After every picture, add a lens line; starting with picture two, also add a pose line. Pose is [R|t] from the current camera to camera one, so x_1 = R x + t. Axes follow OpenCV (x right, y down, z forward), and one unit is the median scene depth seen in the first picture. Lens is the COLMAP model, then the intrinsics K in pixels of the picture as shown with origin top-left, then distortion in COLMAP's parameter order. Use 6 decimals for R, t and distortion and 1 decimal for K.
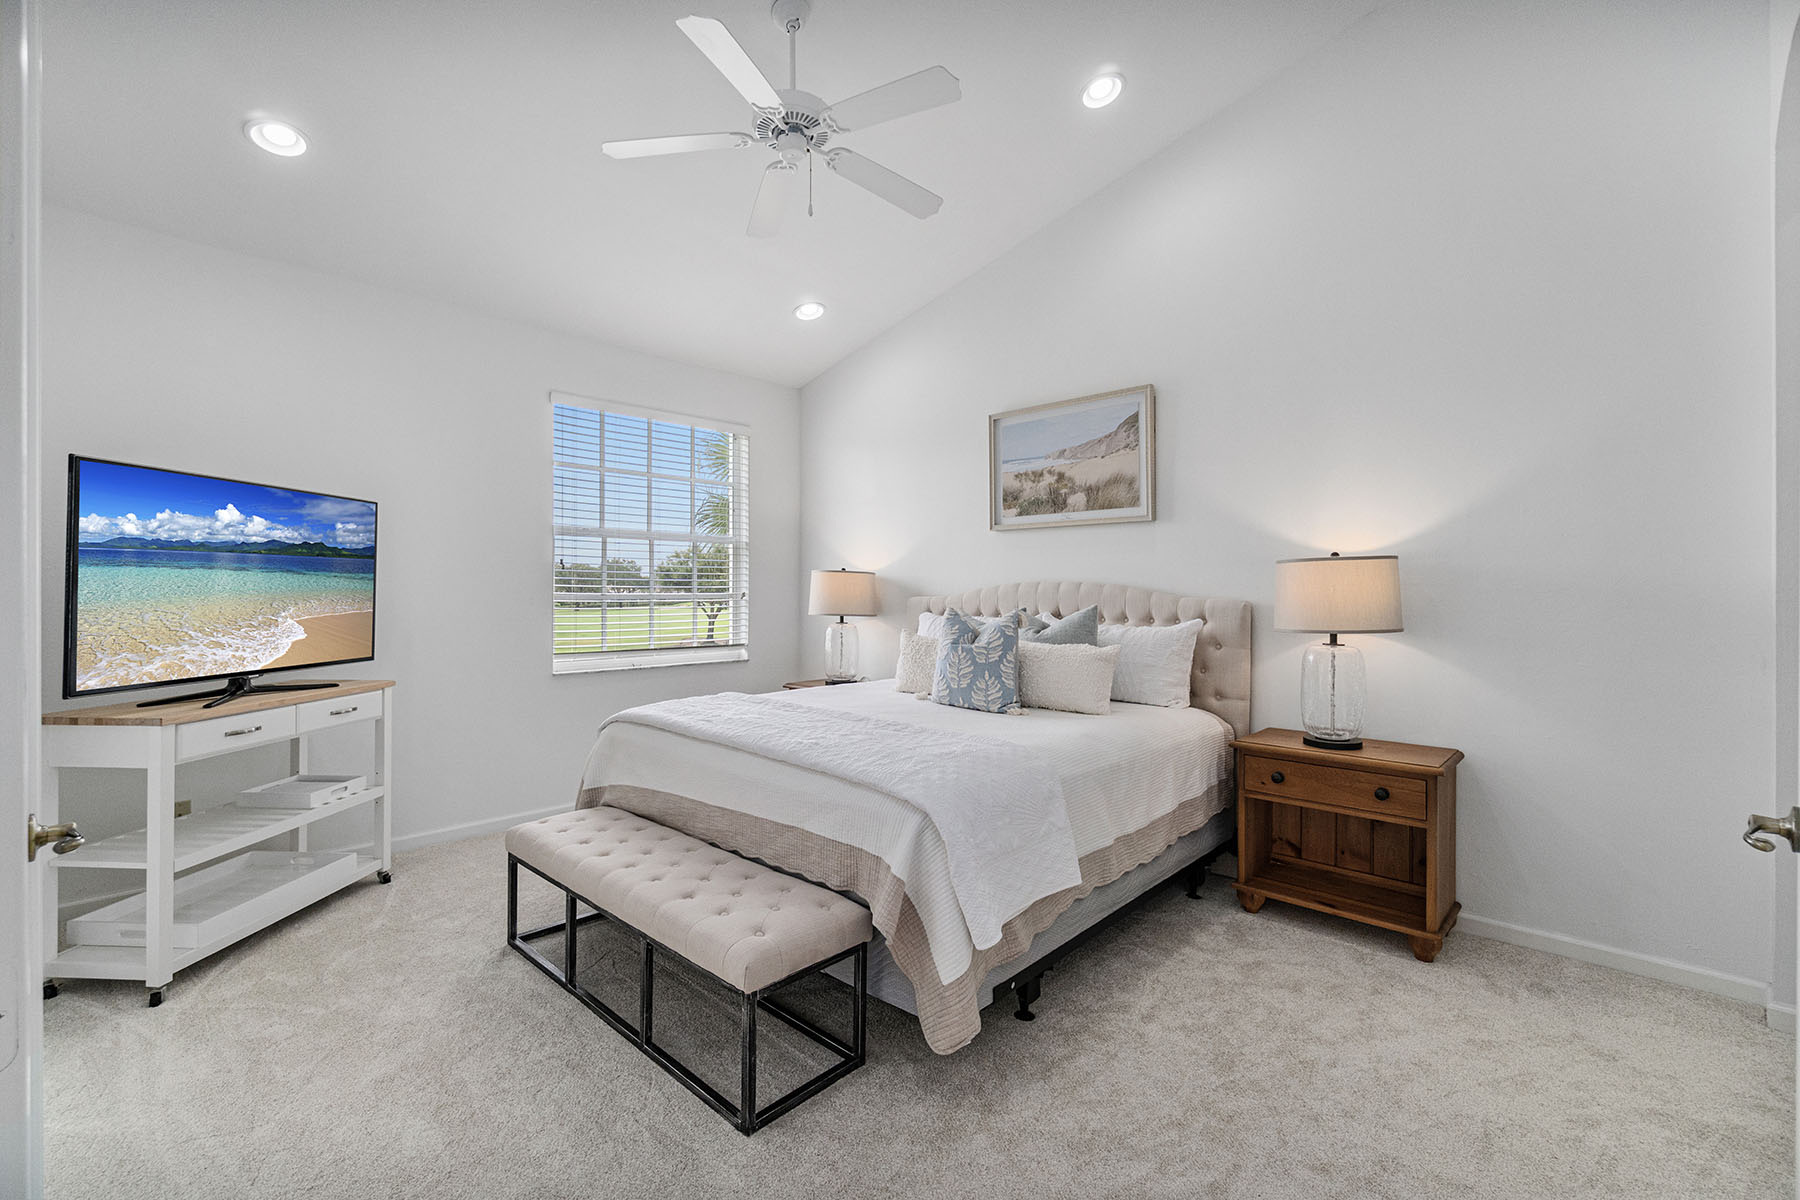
lens RADIAL K [[780.7, 0, 893.6], [0, 780.7, 594.6], [0, 0, 1]] dist [-0.000153, -0.000026]
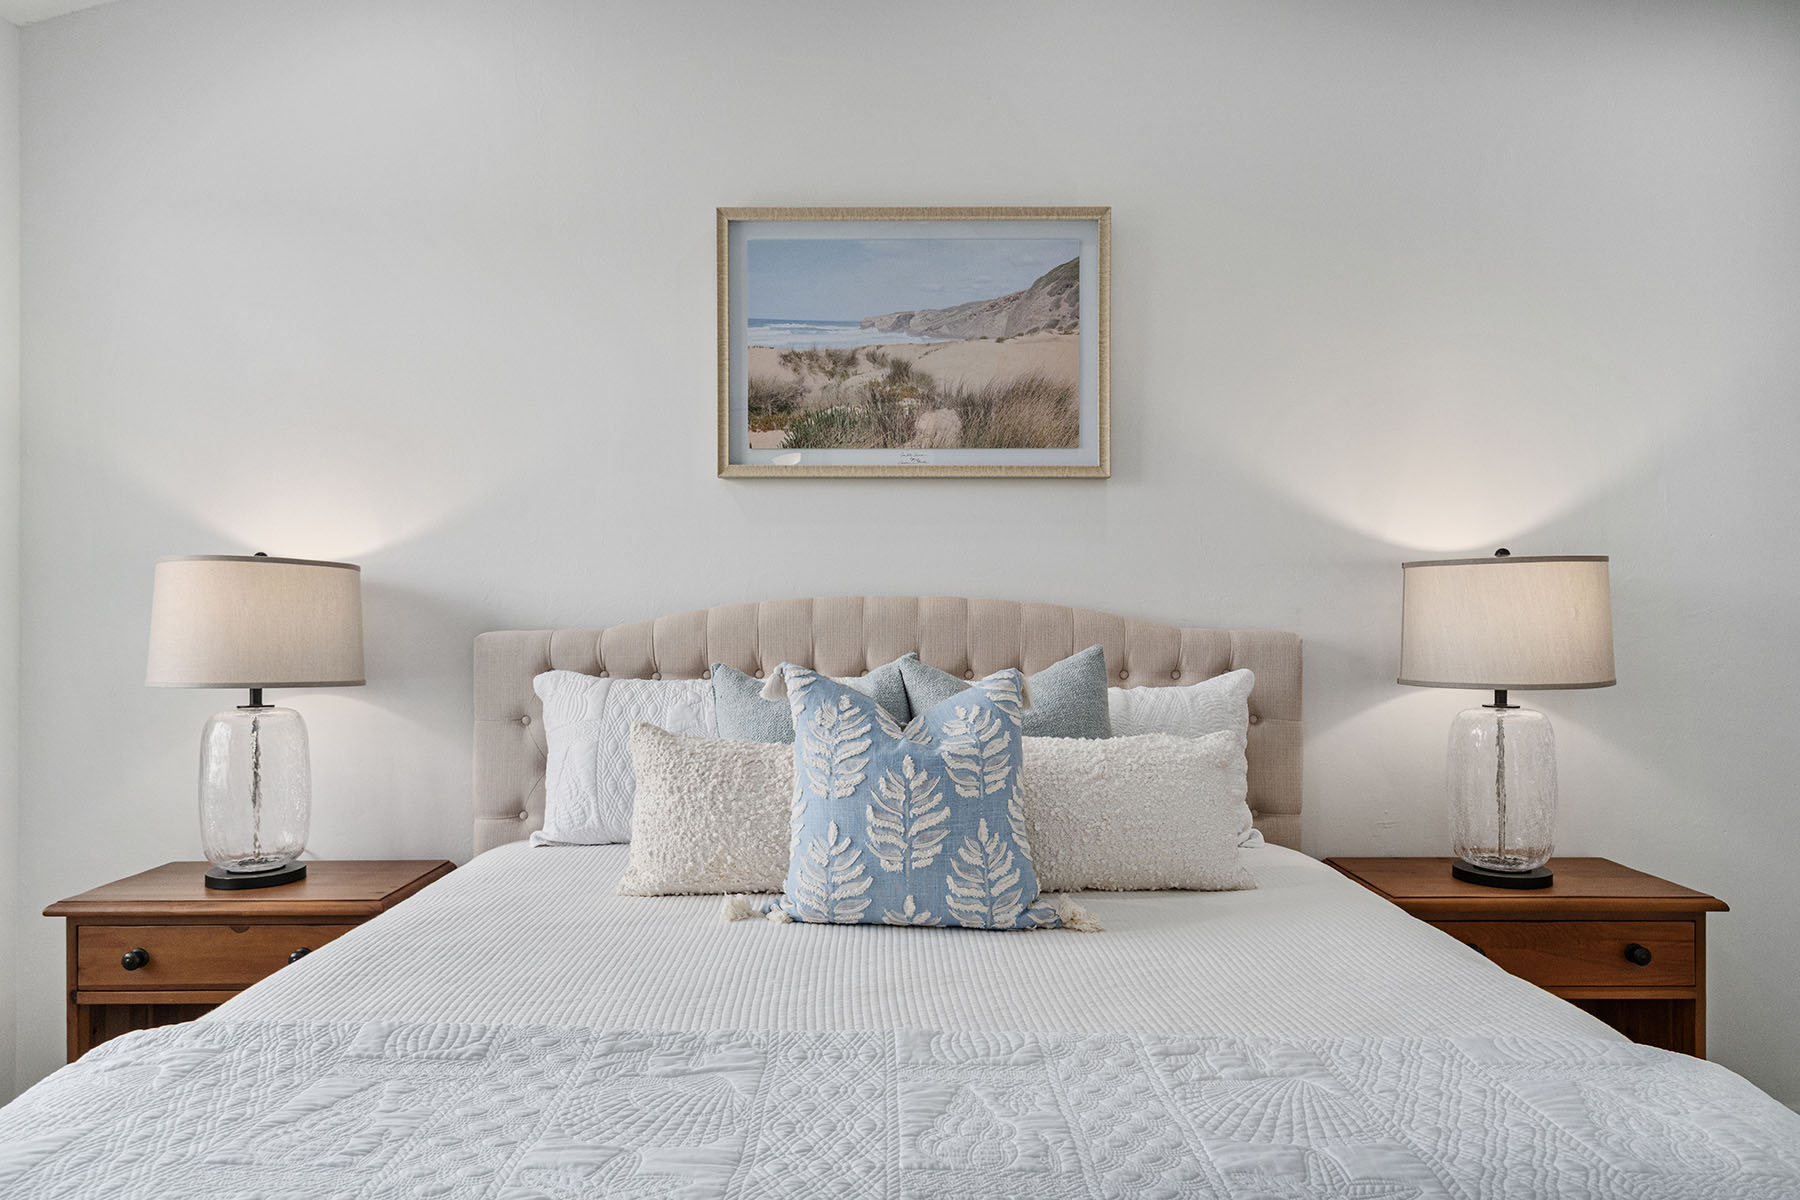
lens RADIAL K [[1168.3, 0, 900.0], [0, 1168.3, 600.0], [0, 0, 1]] dist [0.003210, 0.001100]
pose [[0.710423, 0.005691, 0.703752, -0.274653], [0.007973, 0.999838, -0.016134, -0.003589], [-0.703730, 0.017073, 0.710262, 0.511216]]
